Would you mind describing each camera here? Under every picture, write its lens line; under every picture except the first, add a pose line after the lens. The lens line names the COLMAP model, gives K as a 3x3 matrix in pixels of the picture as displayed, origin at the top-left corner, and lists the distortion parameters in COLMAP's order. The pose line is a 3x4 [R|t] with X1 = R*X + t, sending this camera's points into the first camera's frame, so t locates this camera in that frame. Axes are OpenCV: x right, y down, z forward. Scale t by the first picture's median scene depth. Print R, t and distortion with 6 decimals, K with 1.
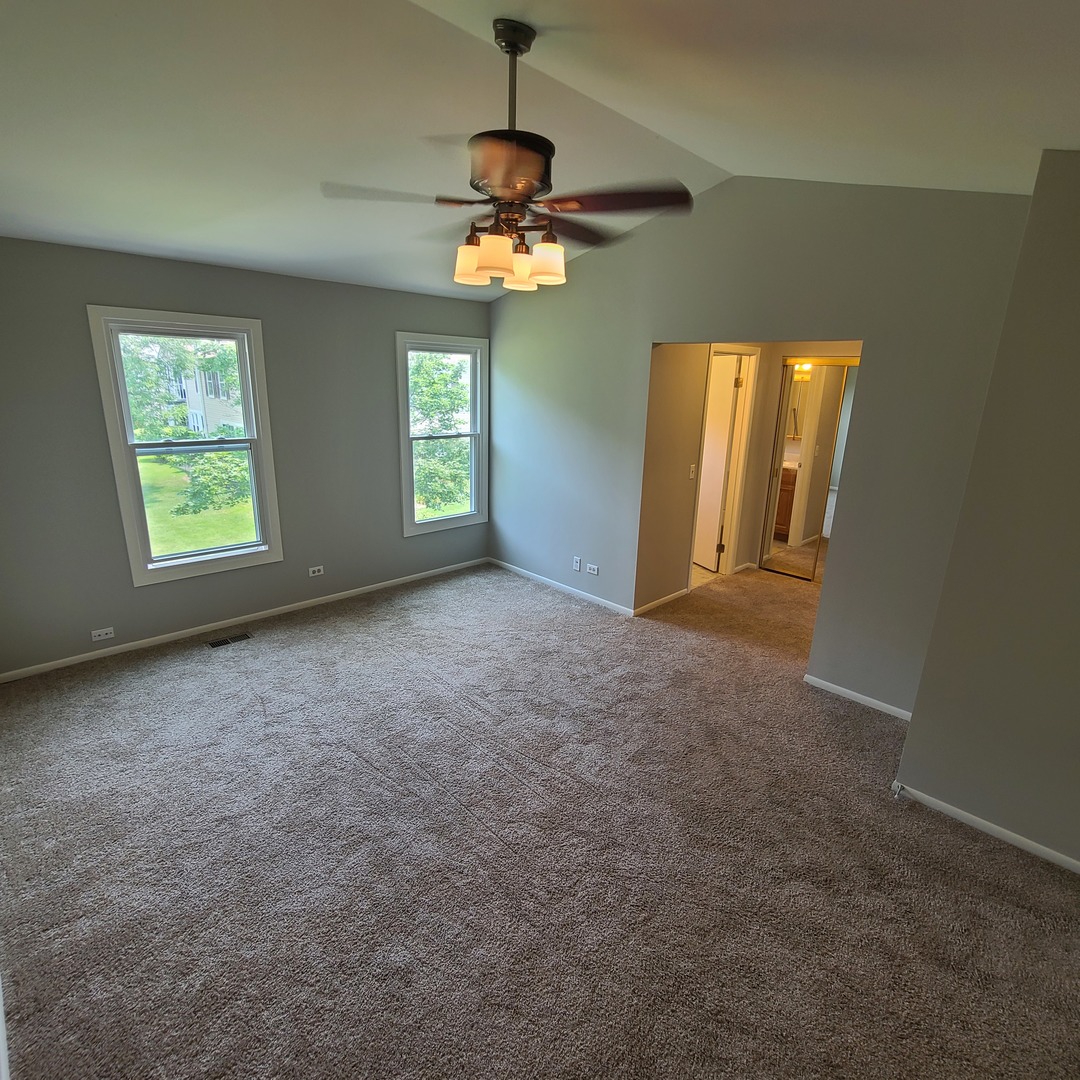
lens RADIAL K [[587.2, 0, 546.2], [0, 587.2, 543.4], [0, 0, 1]] dist [-0.003854, 0.000042]
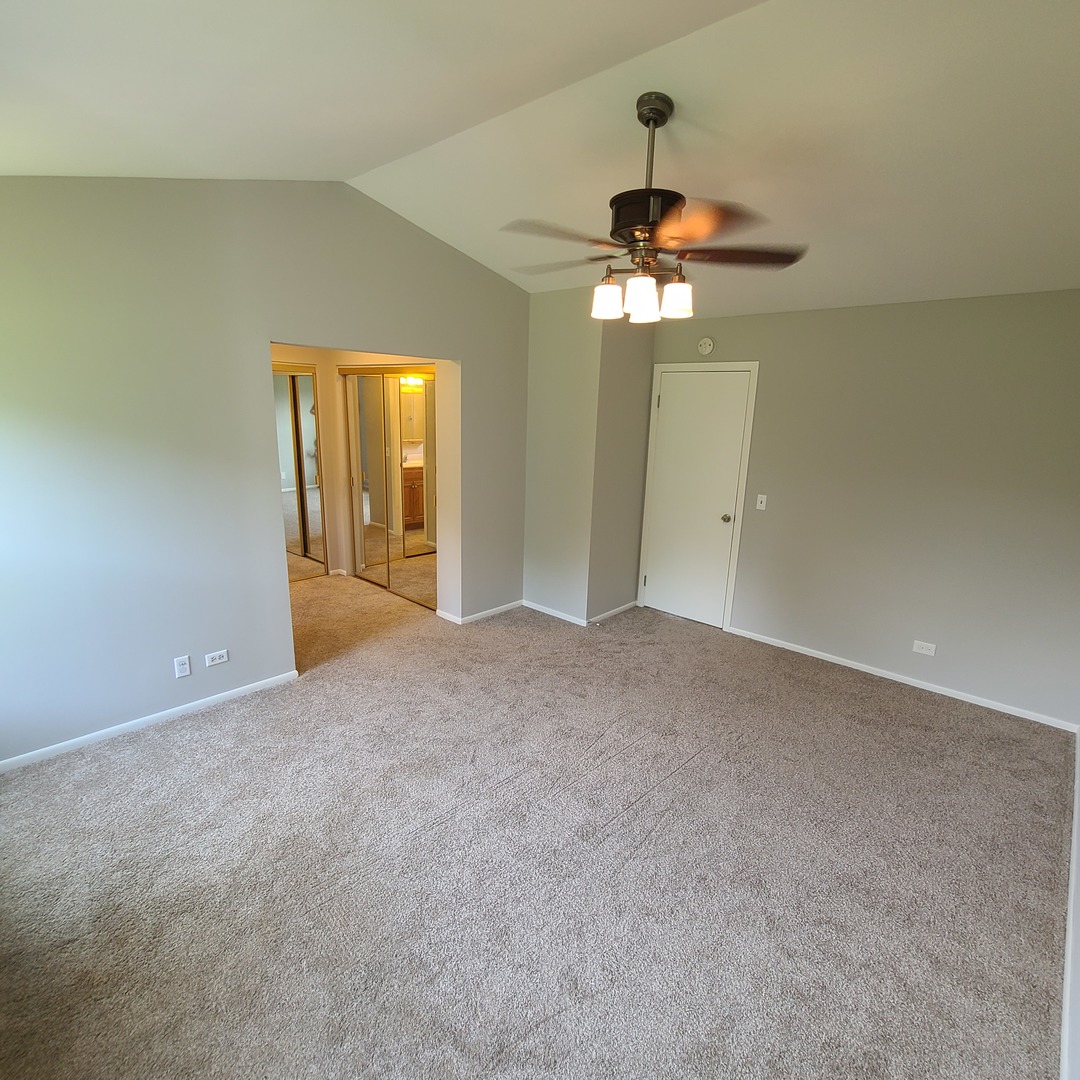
lens RADIAL K [[587.2, 0, 546.2], [0, 587.2, 543.4], [0, 0, 1]] dist [-0.003854, 0.000042]
pose [[-0.069758, -0.263841, 0.962041, -0.775164], [0.233919, 0.933175, 0.272886, -0.242092], [-0.969750, 0.244075, -0.003379, 0.781902]]
